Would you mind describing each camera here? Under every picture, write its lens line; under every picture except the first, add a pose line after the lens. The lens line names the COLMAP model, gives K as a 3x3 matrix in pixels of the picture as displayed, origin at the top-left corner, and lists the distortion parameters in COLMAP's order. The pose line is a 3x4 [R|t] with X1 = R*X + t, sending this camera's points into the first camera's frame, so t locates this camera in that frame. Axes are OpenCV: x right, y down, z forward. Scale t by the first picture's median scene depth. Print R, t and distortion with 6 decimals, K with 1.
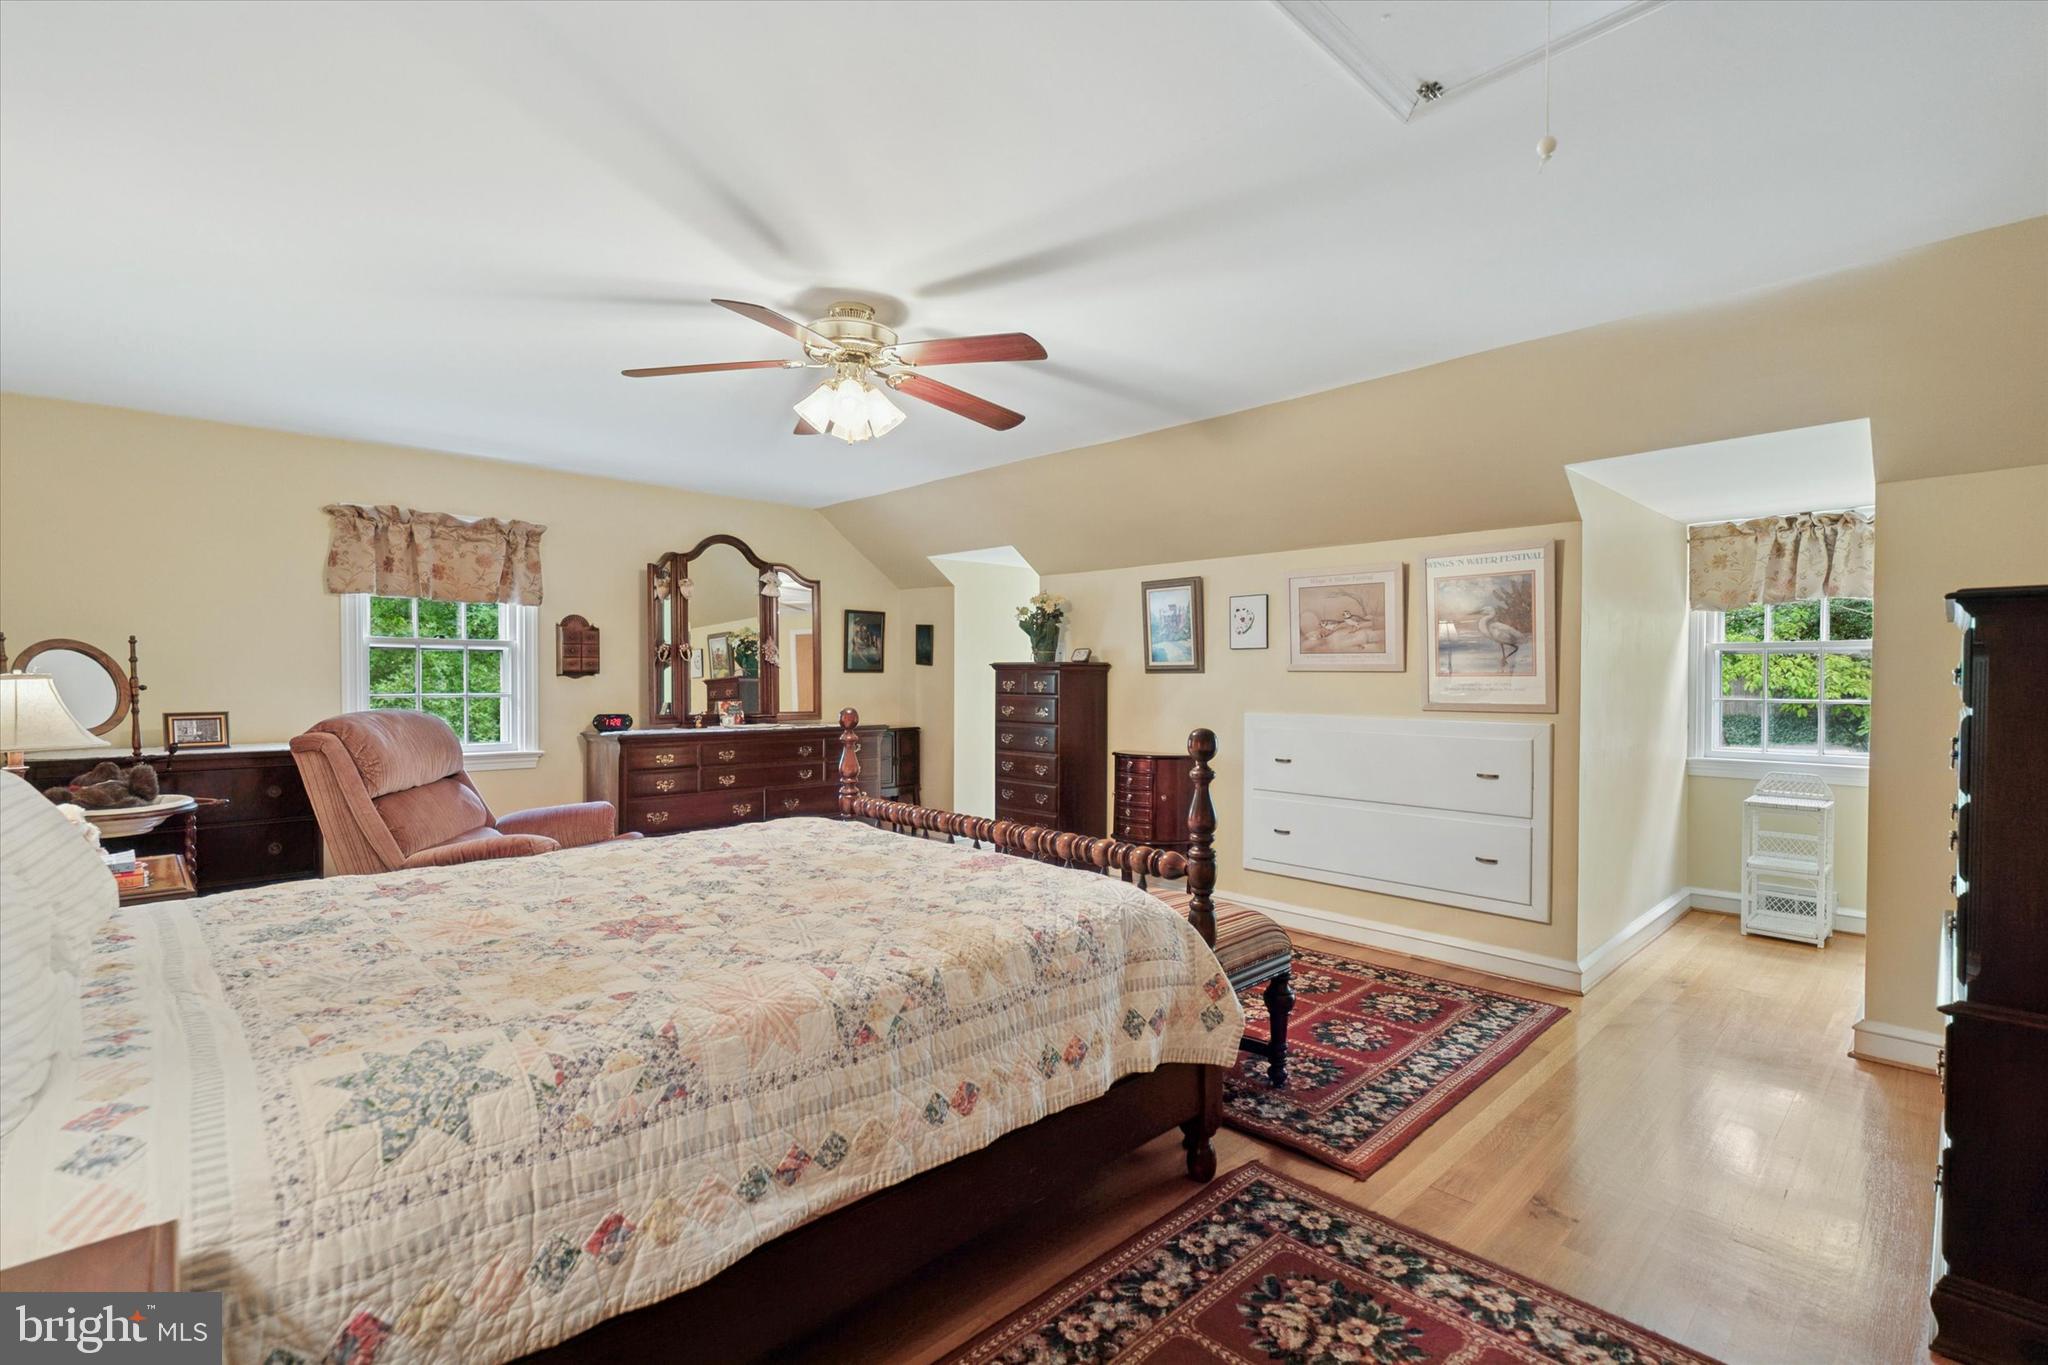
lens RADIAL K [[936.8, 0, 1023.9], [0, 936.8, 682.6], [0, 0, 1]] dist [0.000440, -0.000448]
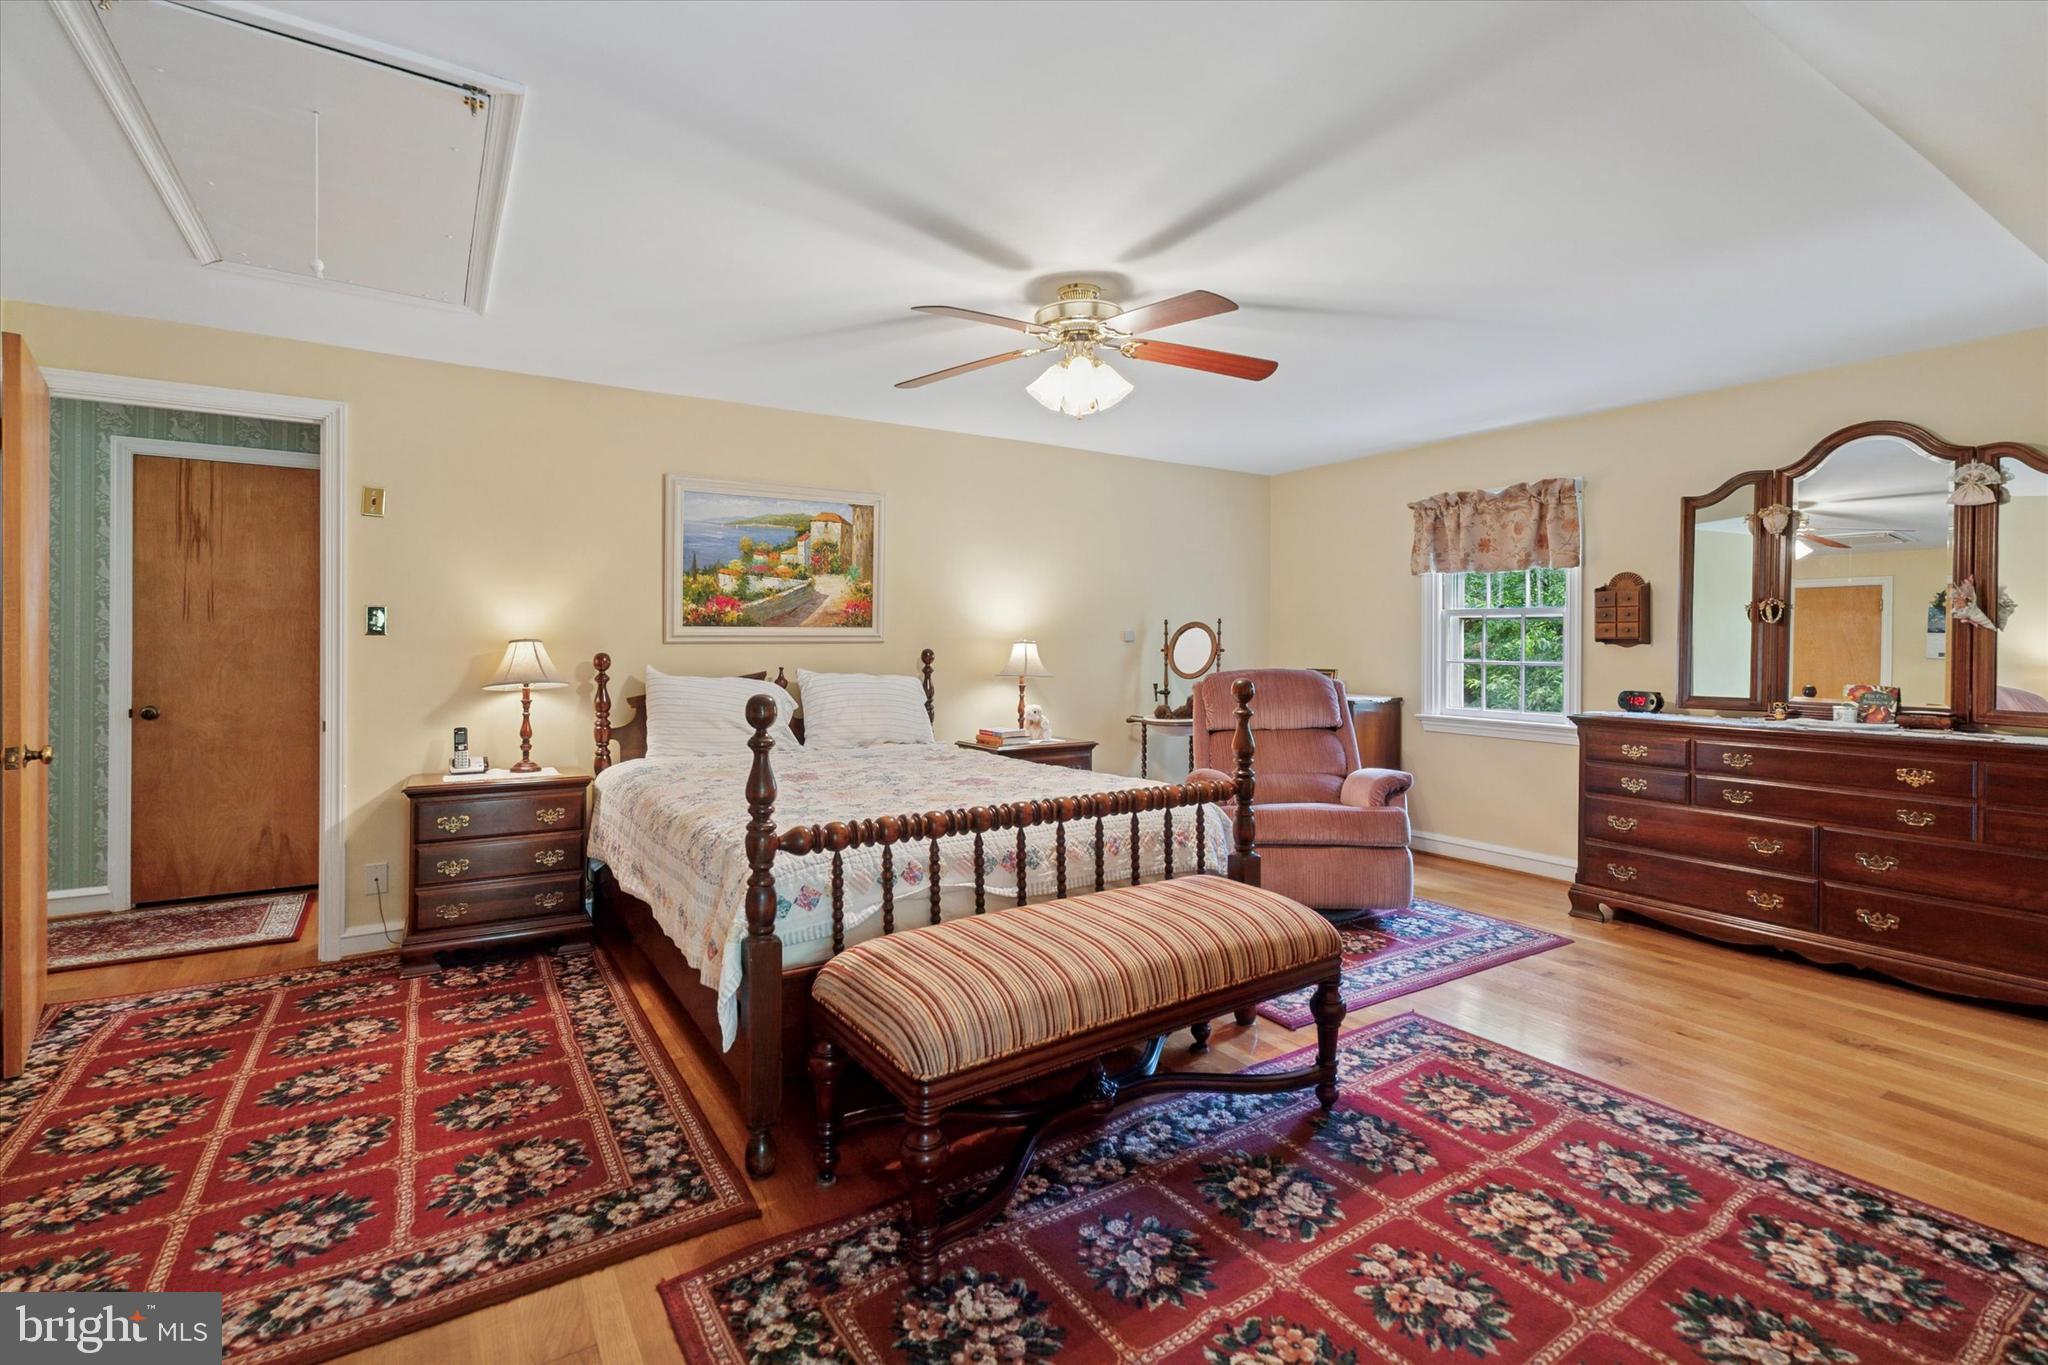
lens RADIAL K [[936.8, 0, 1016.9], [0, 936.8, 648.1], [0, 0, 1]] dist [0.000440, -0.000448]
pose [[-0.197403, 0.002867, -0.980318, 1.222009], [-0.008225, 0.999956, 0.004581, -0.007090], [0.980288, 0.008968, -0.197371, 1.652450]]
